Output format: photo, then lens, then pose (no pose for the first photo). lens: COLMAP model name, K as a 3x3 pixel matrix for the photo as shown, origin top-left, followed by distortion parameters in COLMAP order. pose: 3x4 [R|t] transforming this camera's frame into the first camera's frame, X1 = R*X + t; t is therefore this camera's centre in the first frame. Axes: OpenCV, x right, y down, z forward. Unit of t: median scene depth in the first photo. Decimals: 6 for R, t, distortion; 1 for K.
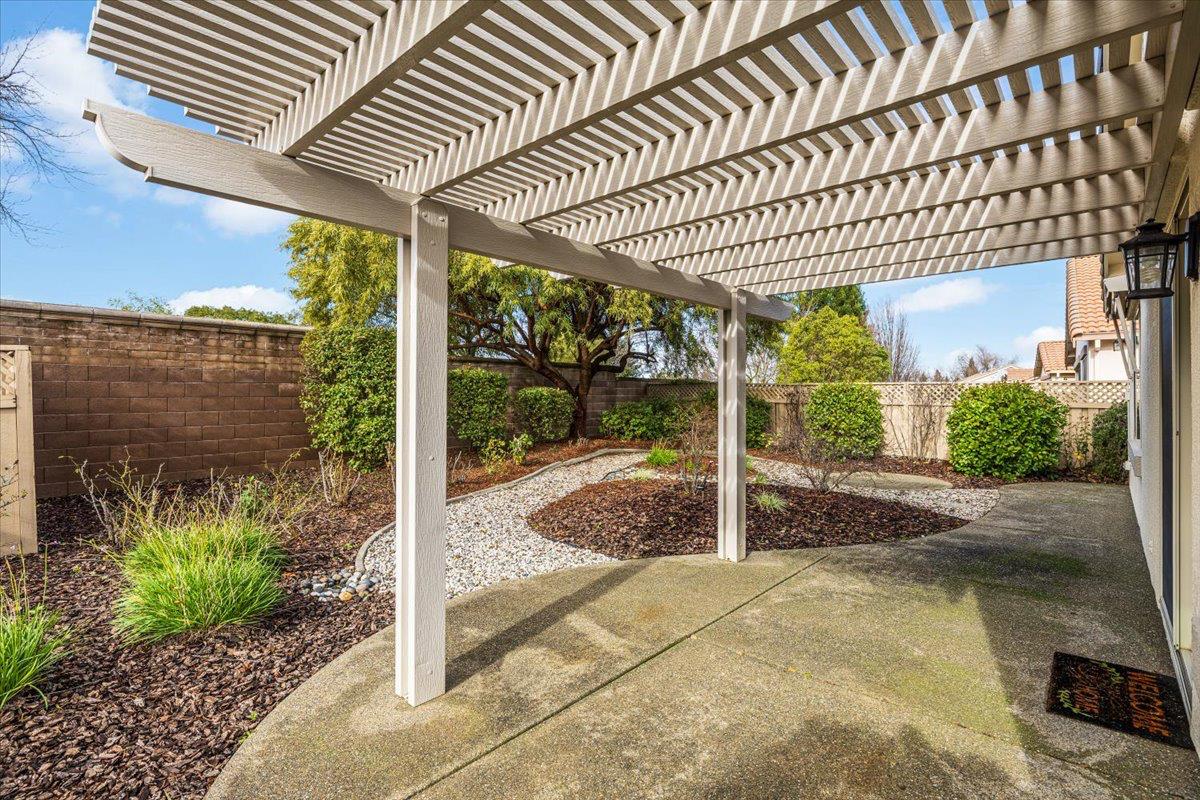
lens RADIAL K [[565.7, 0, 595.6], [0, 565.7, 392.9], [0, 0, 1]] dist [0.001454, 0.000315]
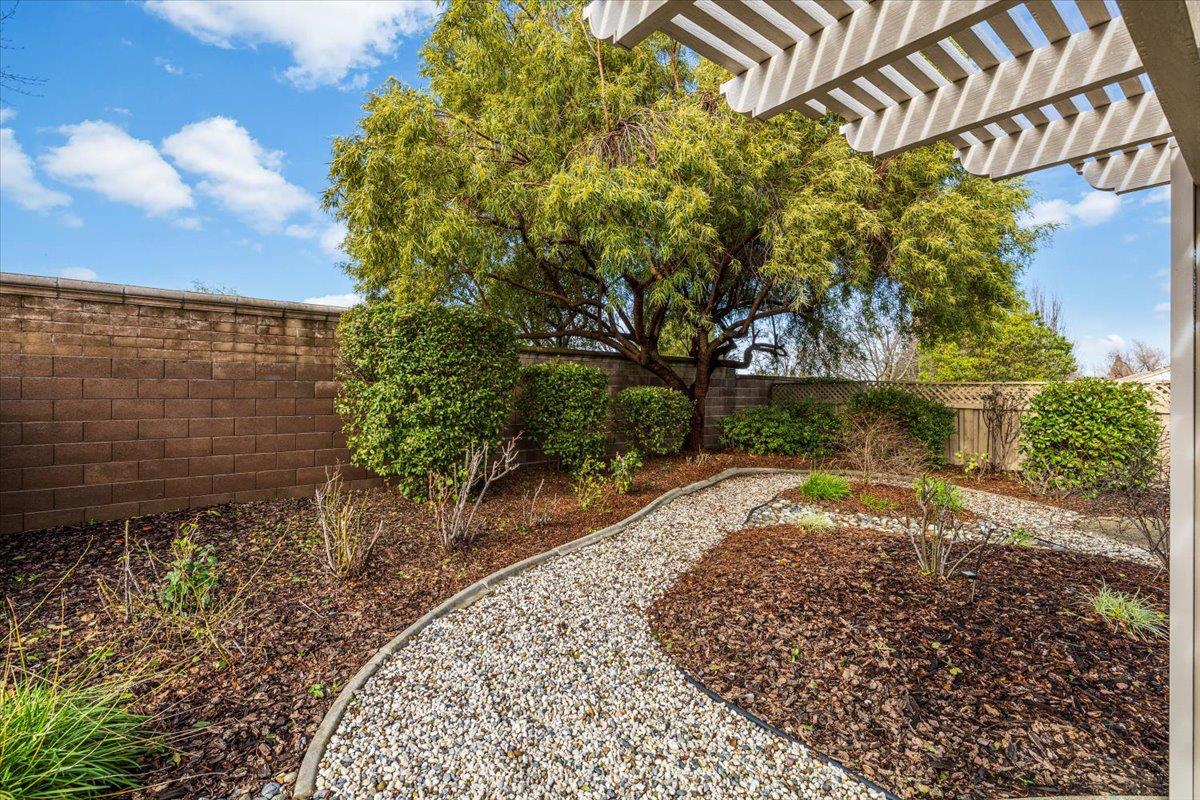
lens RADIAL K [[565.7, 0, 595.6], [0, 565.7, 392.9], [0, 0, 1]] dist [0.001454, 0.000315]
pose [[0.986510, 0.003361, -0.163665, -0.060153], [-0.003297, 0.999994, 0.000664, -0.002687], [0.163666, -0.000115, 0.986516, 0.316652]]
